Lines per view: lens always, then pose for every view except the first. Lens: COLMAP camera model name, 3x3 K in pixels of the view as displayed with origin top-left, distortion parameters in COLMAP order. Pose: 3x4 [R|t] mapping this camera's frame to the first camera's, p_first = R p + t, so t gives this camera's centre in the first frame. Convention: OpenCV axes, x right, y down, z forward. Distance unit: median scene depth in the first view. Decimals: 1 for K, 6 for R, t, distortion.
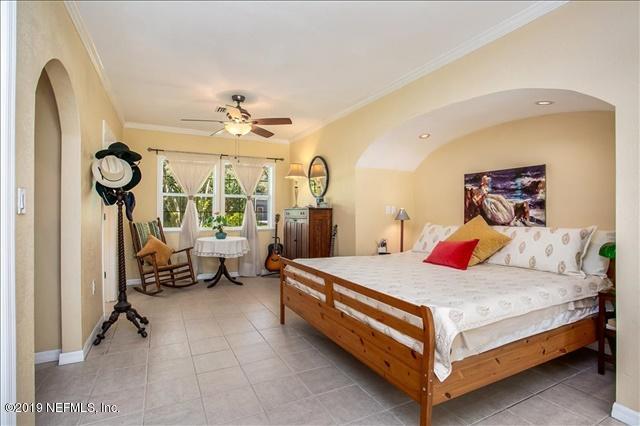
lens RADIAL K [[312.9, 0, 320.2], [0, 312.9, 213.0], [0, 0, 1]] dist [-0.005757, -0.000130]
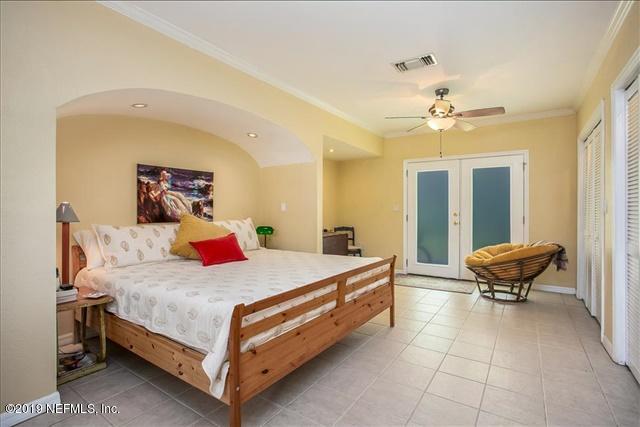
lens RADIAL K [[312.9, 0, 319.9], [0, 312.9, 211.2], [0, 0, 1]] dist [-0.005757, -0.000130]
pose [[-0.469581, -0.007059, 0.882861, -0.575106], [-0.002185, 0.999974, 0.006834, -0.003933], [-0.882887, 0.001280, -0.469584, 1.093170]]
